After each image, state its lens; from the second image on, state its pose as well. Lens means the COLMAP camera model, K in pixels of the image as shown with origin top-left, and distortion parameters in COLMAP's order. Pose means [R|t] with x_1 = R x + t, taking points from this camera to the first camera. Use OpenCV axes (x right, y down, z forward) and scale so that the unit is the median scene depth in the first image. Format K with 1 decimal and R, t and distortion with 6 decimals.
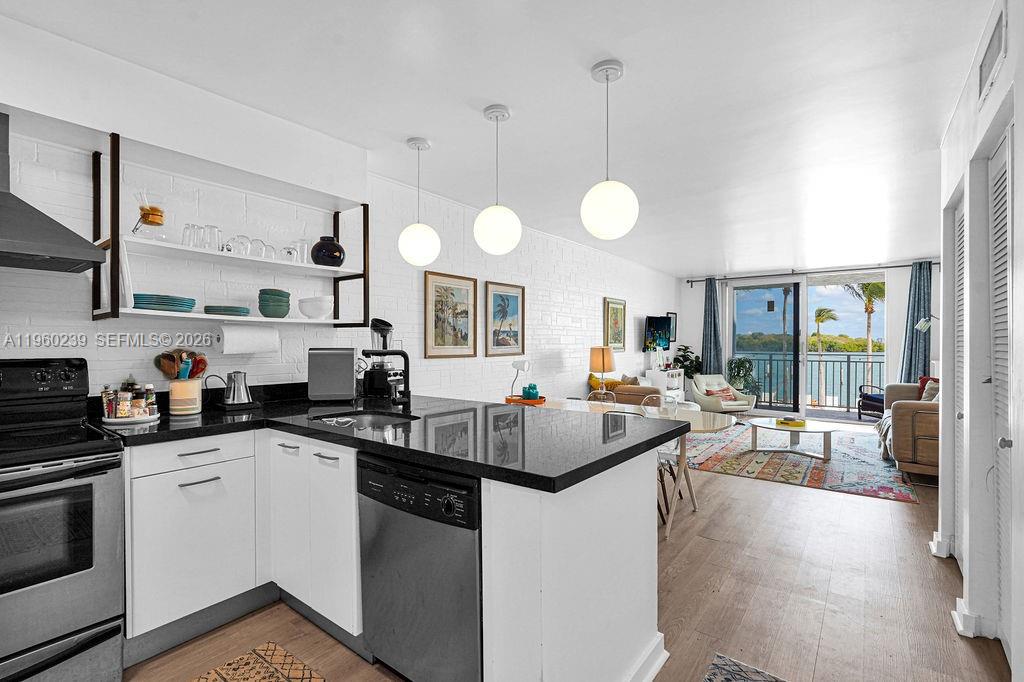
lens RADIAL K [[466.8, 0, 513.5], [0, 466.8, 346.1], [0, 0, 1]] dist [-0.001254, 0.000001]
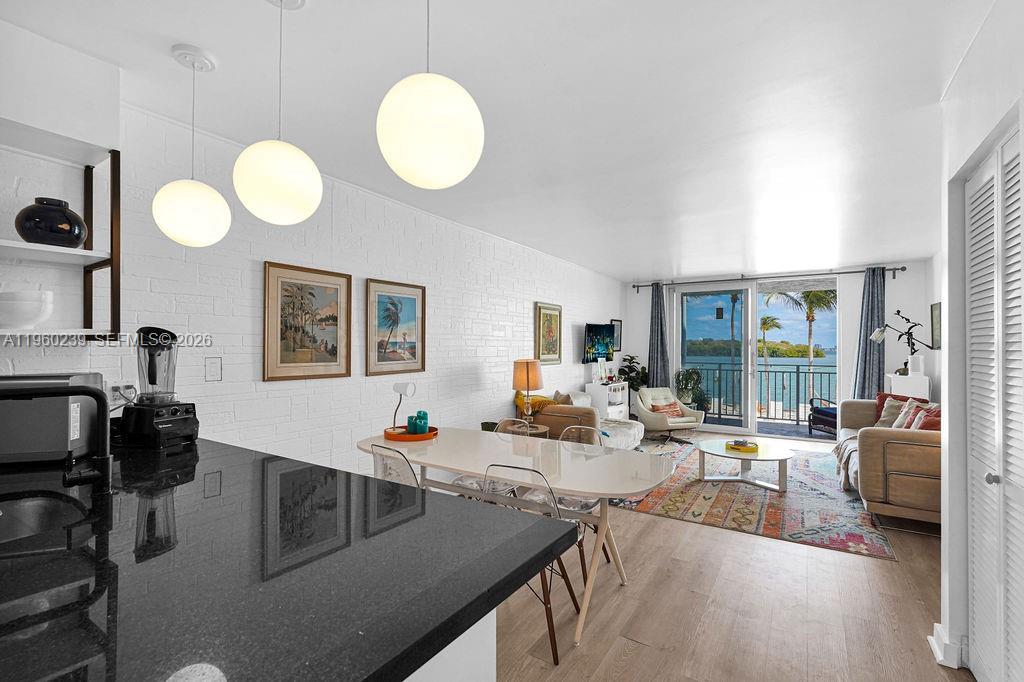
lens RADIAL K [[456.2, 0, 511.8], [0, 456.2, 345.9], [0, 0, 1]] dist [-0.004259, 0.000283]
pose [[0.997129, 0.002920, 0.075666, 0.108272], [-0.002094, 0.999937, -0.010997, -0.016499], [-0.075693, 0.010807, 0.997073, 0.195946]]
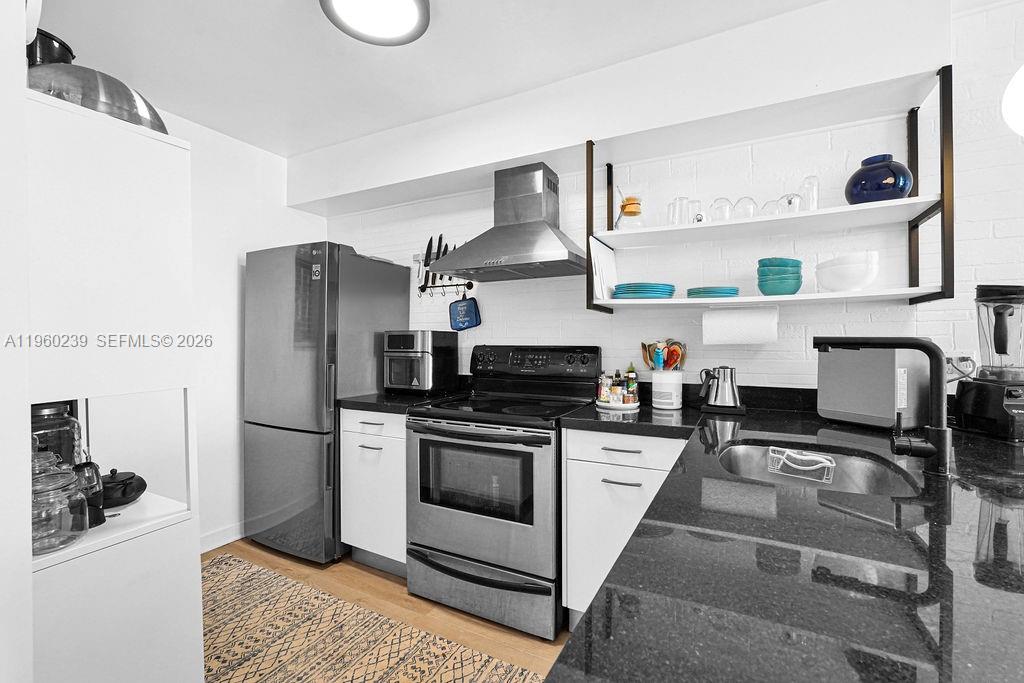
lens RADIAL K [[450.5, 0, 512.0], [0, 450.5, 341.5], [0, 0, 1]] dist [-0.002824, -0.000140]
pose [[0.169793, -0.001663, -0.985478, 0.060862], [-0.004676, 0.999986, -0.002493, 0.007399], [0.985469, 0.005031, 0.169783, 0.251384]]
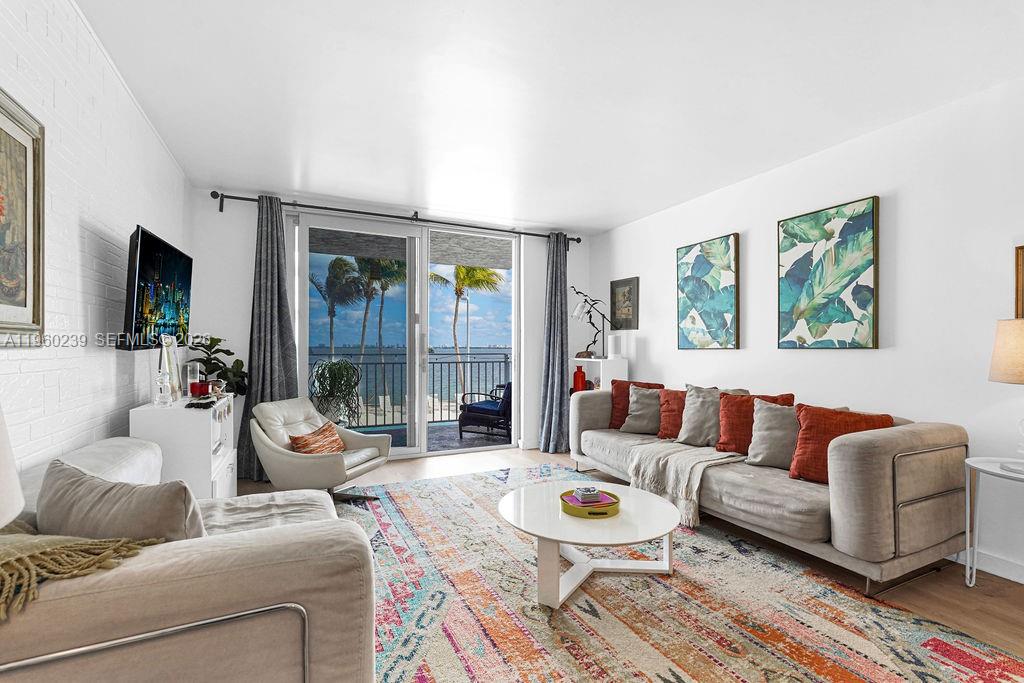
lens RADIAL K [[459.7, 0, 515.8], [0, 459.7, 346.9], [0, 0, 1]] dist [-0.008380, 0.000599]
pose [[0.451871, 0.002484, 0.892080, 0.192202], [0.003517, 0.999983, -0.004566, 0.019154], [-0.892076, 0.005200, 0.451855, 0.924471]]
